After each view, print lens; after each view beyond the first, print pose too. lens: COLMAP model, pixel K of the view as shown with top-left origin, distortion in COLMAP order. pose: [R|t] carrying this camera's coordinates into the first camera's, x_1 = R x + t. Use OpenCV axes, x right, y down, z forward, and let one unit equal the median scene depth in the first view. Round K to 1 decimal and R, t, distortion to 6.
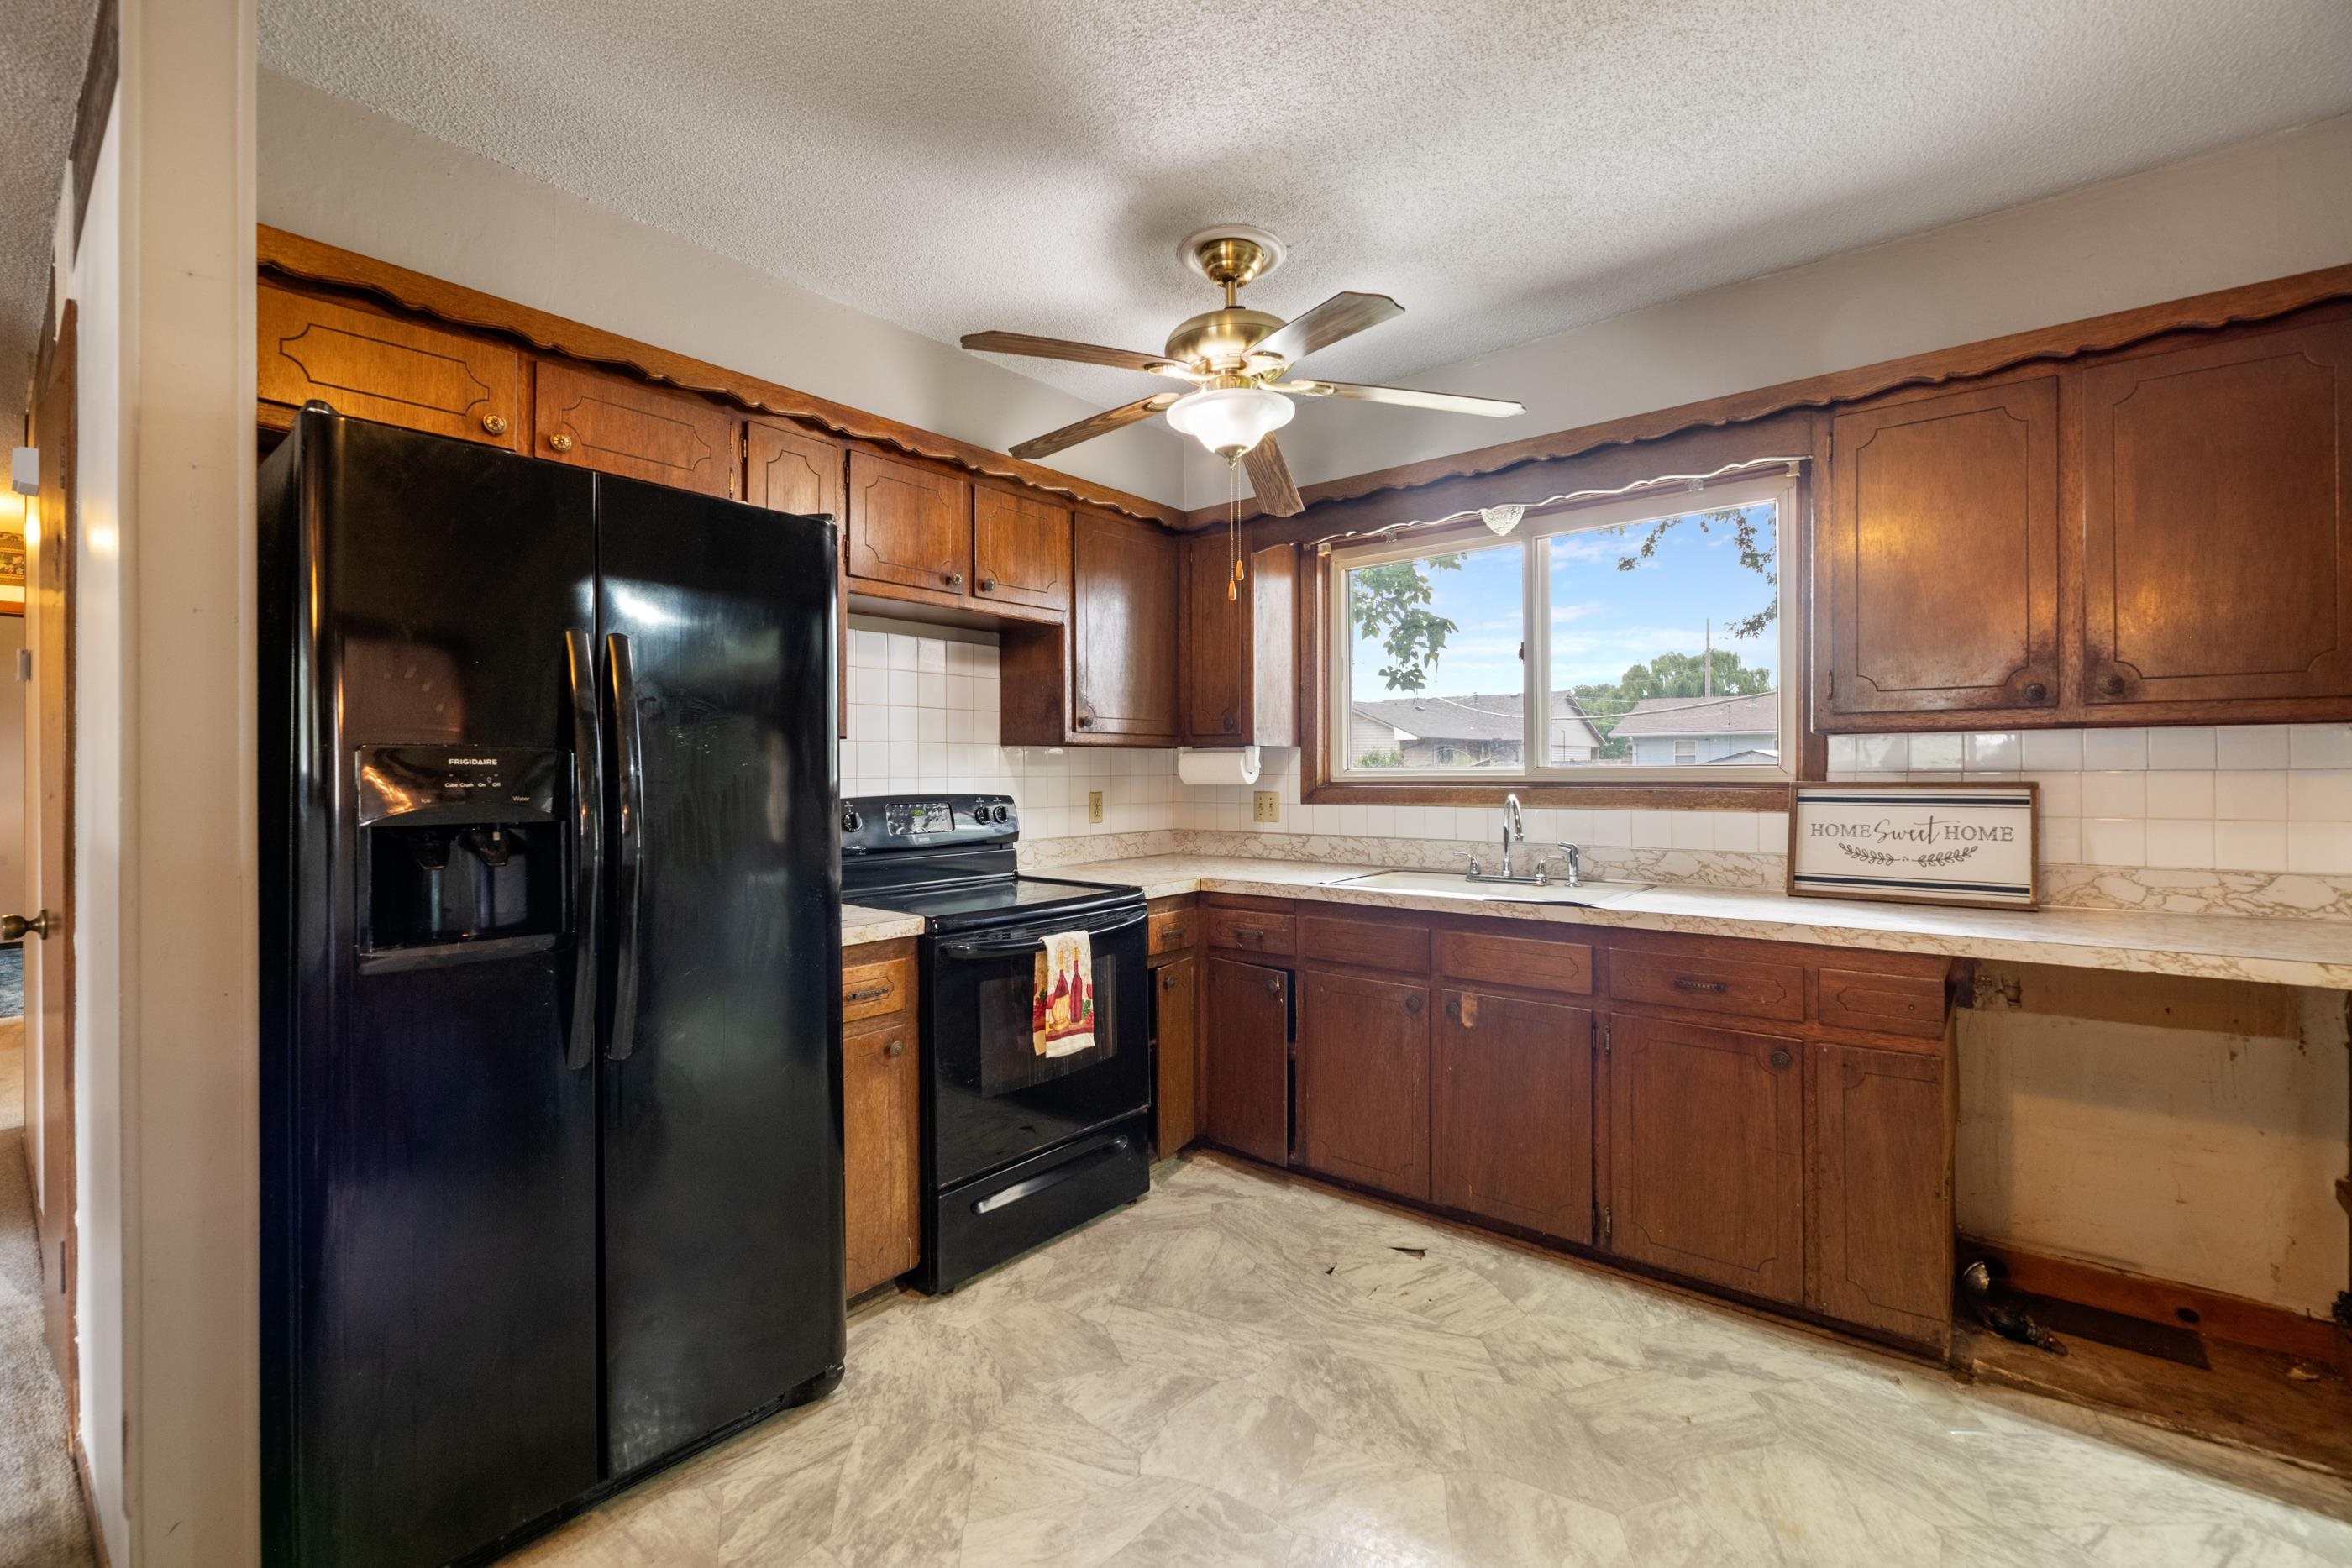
lens RADIAL K [[993.5, 0, 1125.6], [0, 993.5, 768.8], [0, 0, 1]] dist [-0.003474, -0.001993]
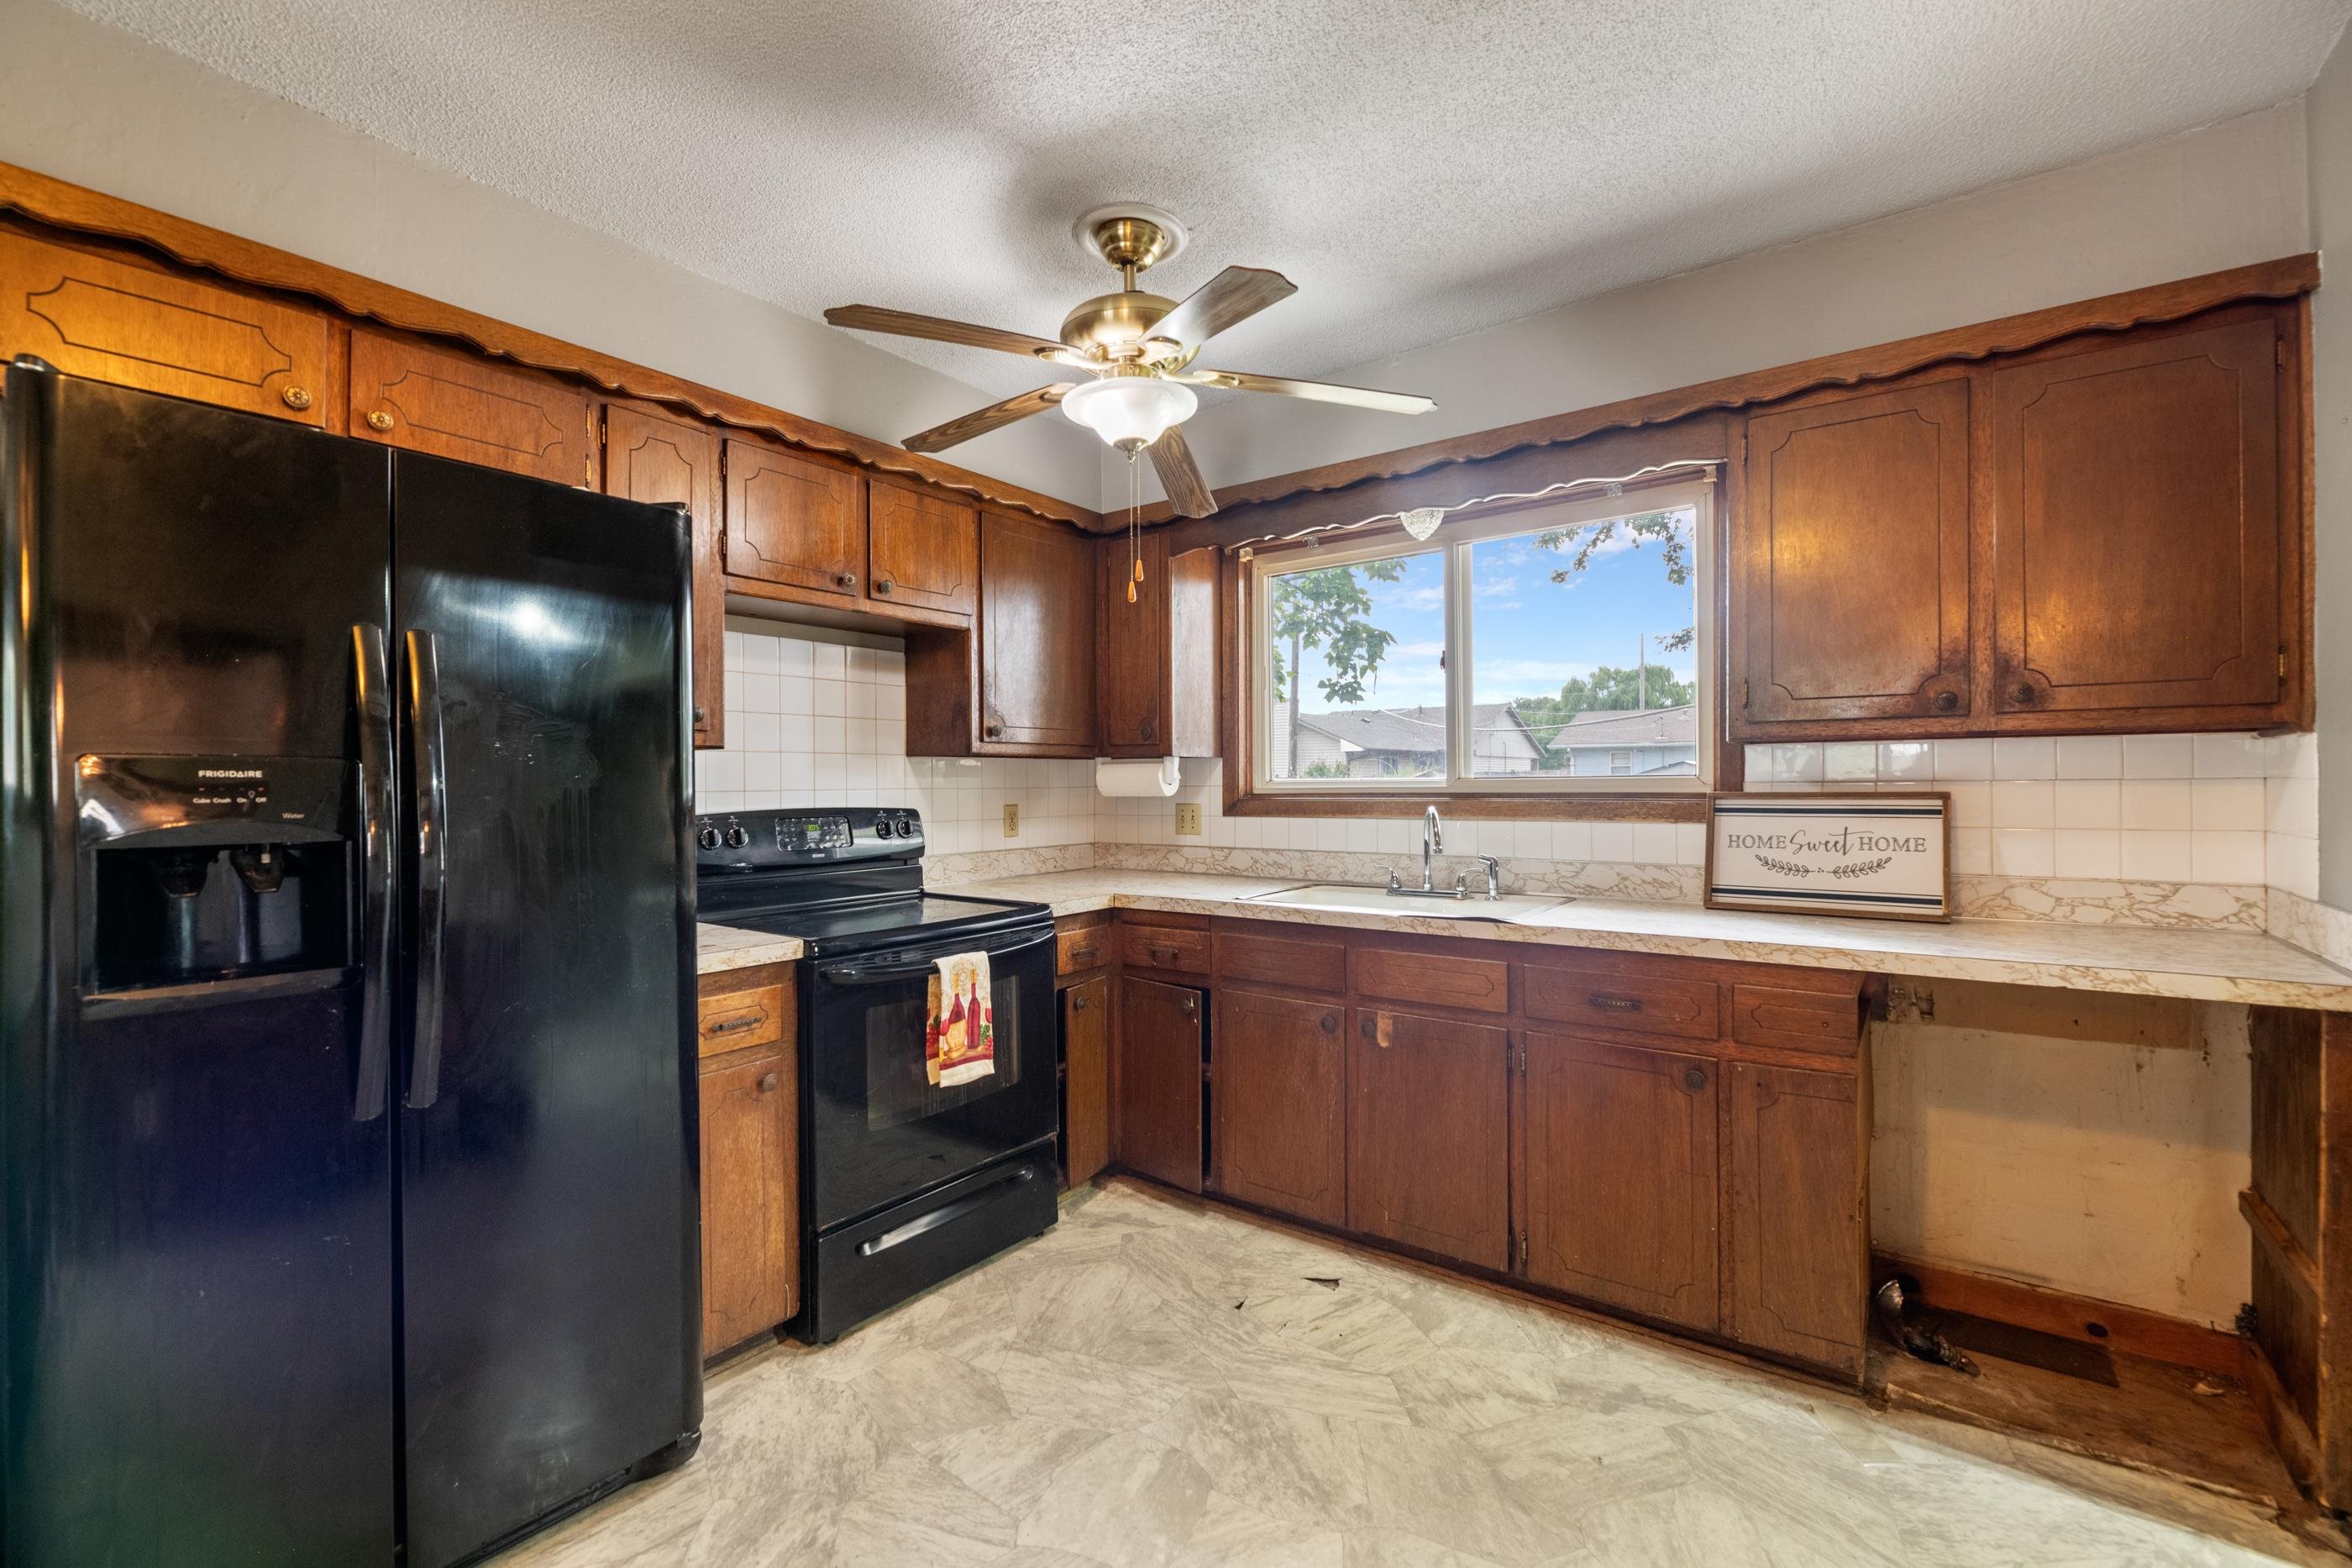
lens RADIAL K [[993.5, 0, 1122.7], [0, 993.5, 780.7], [0, 0, 1]] dist [-0.003474, -0.001993]
pose [[0.998817, -0.001912, 0.048594, 0.052726], [0.001900, 0.999998, 0.000286, 0.000180], [-0.048595, -0.000194, 0.998819, 0.056143]]
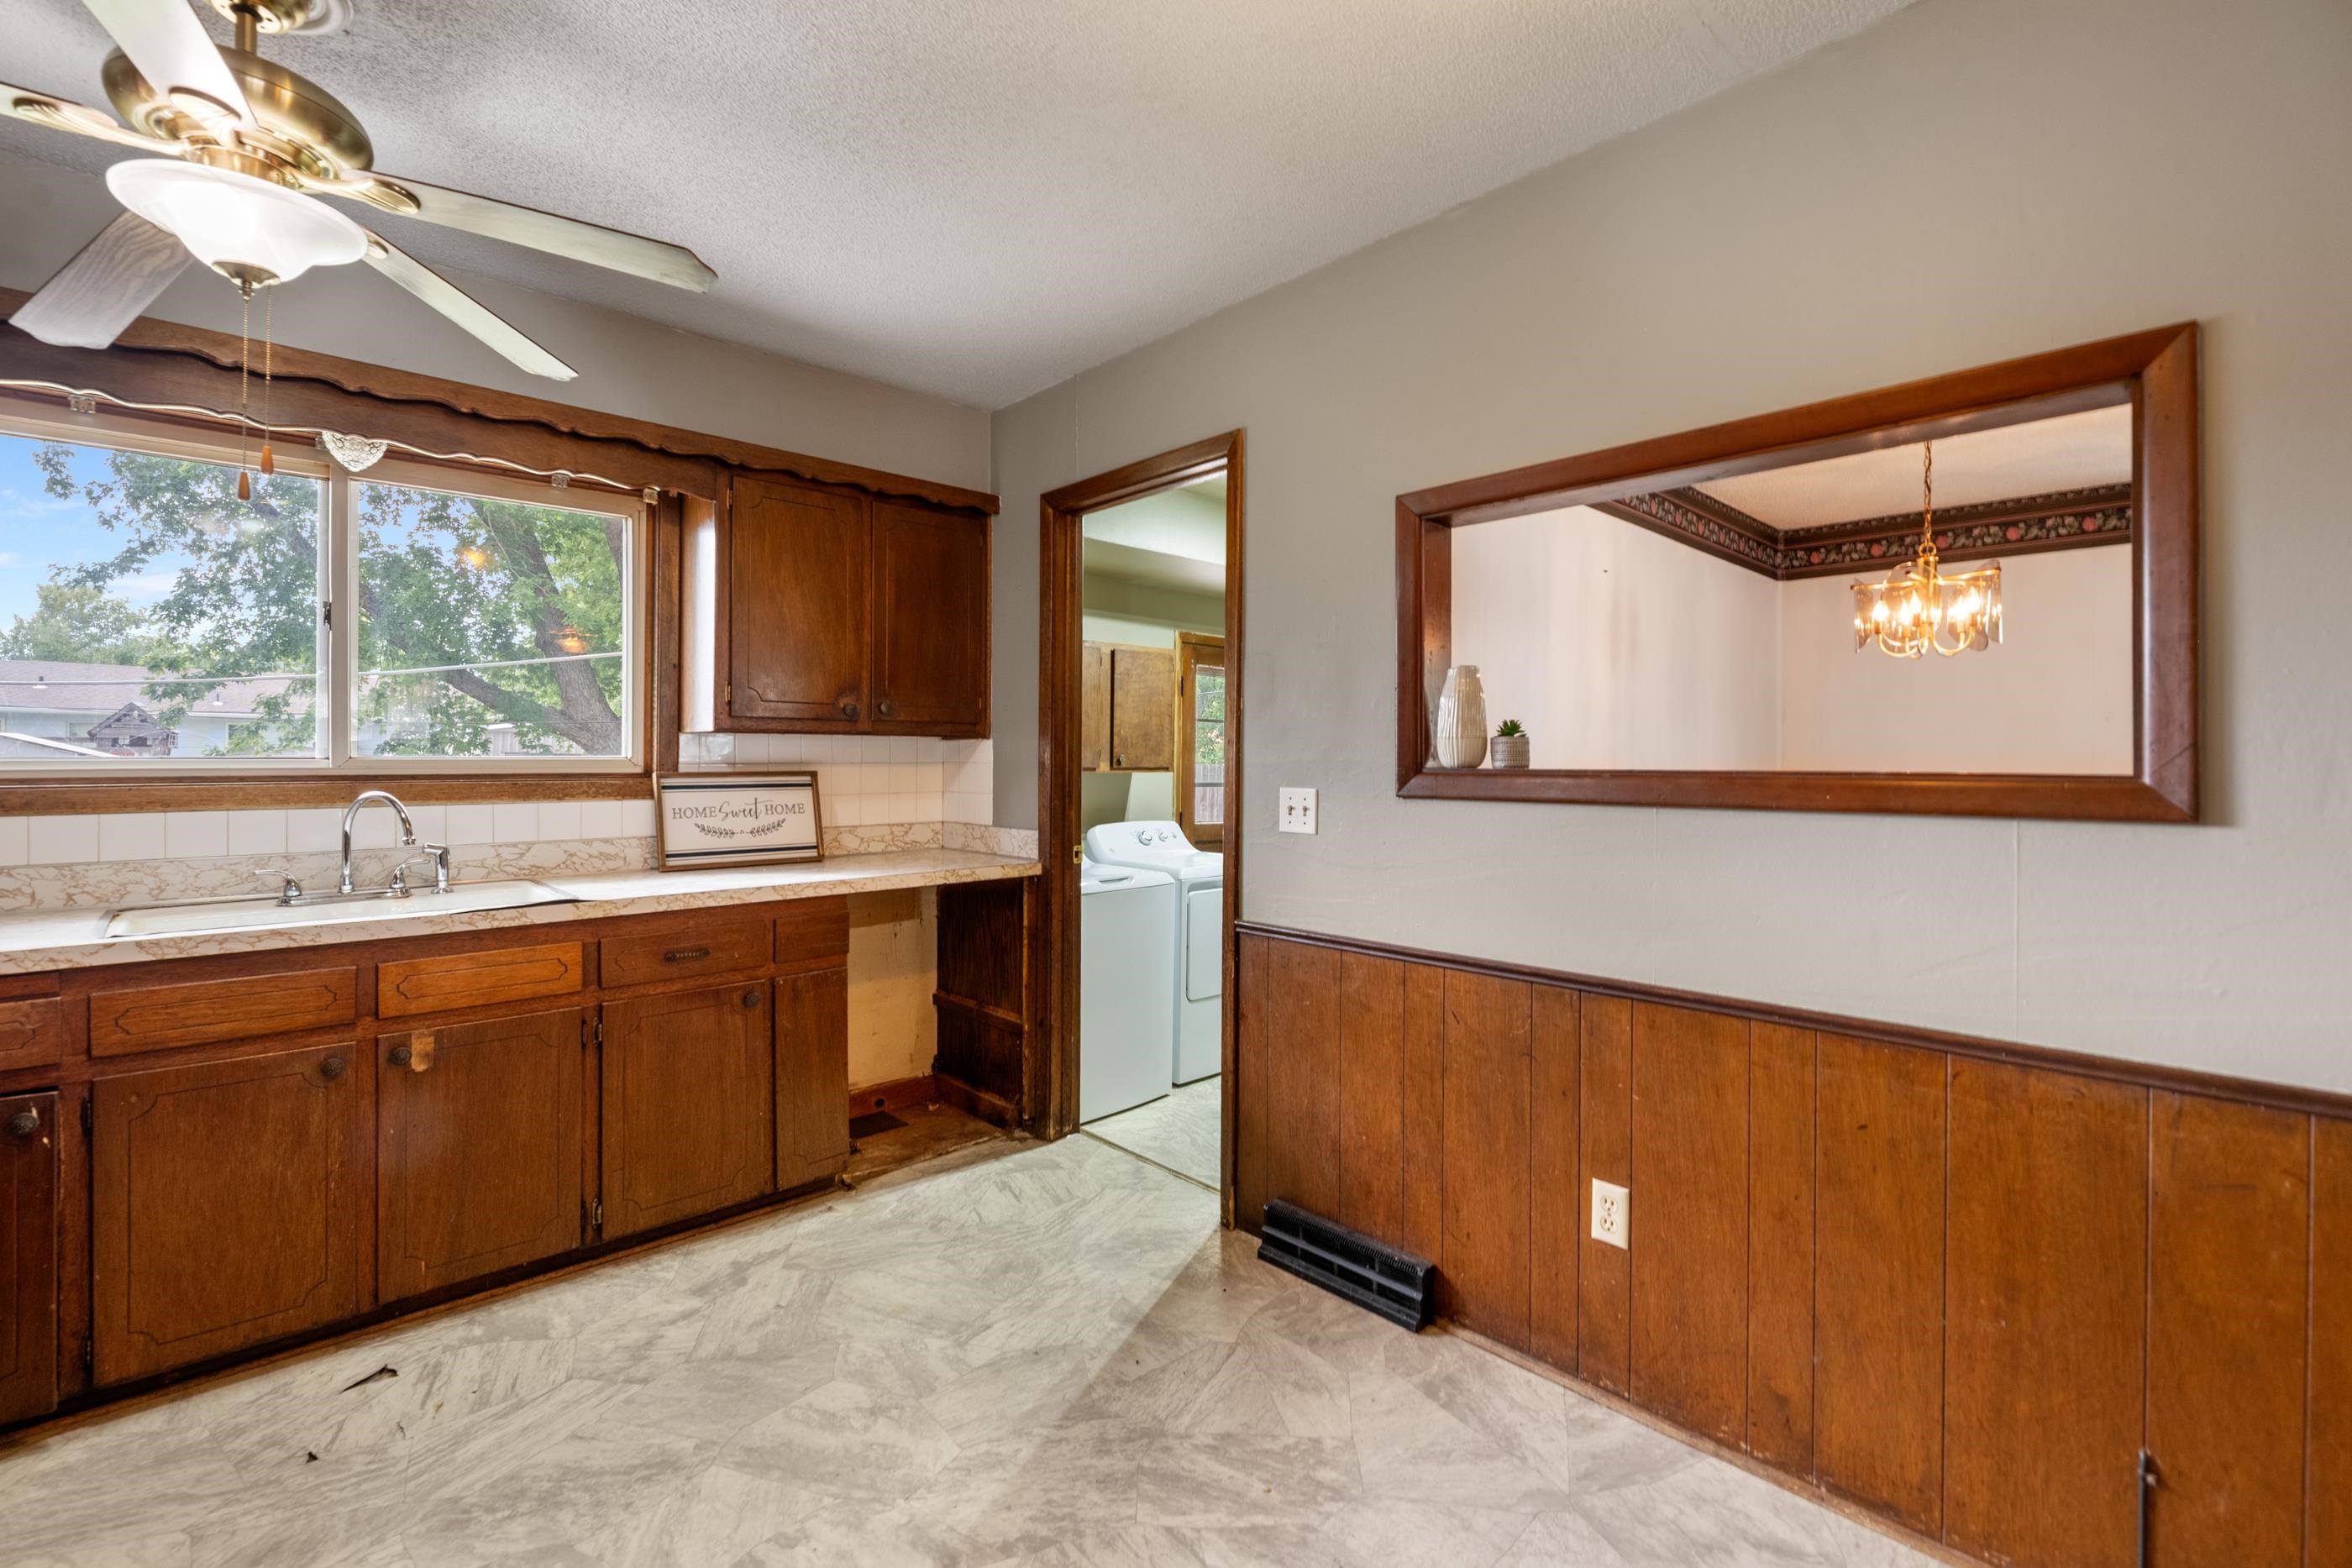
lens RADIAL K [[993.5, 0, 1207.2], [0, 993.5, 759.3], [0, 0, 1]] dist [-0.003474, -0.001993]
pose [[0.099887, 0.005264, 0.994985, -0.479296], [-0.005375, 0.999974, -0.004750, 0.000055], [-0.994984, -0.004873, 0.099913, 0.308706]]
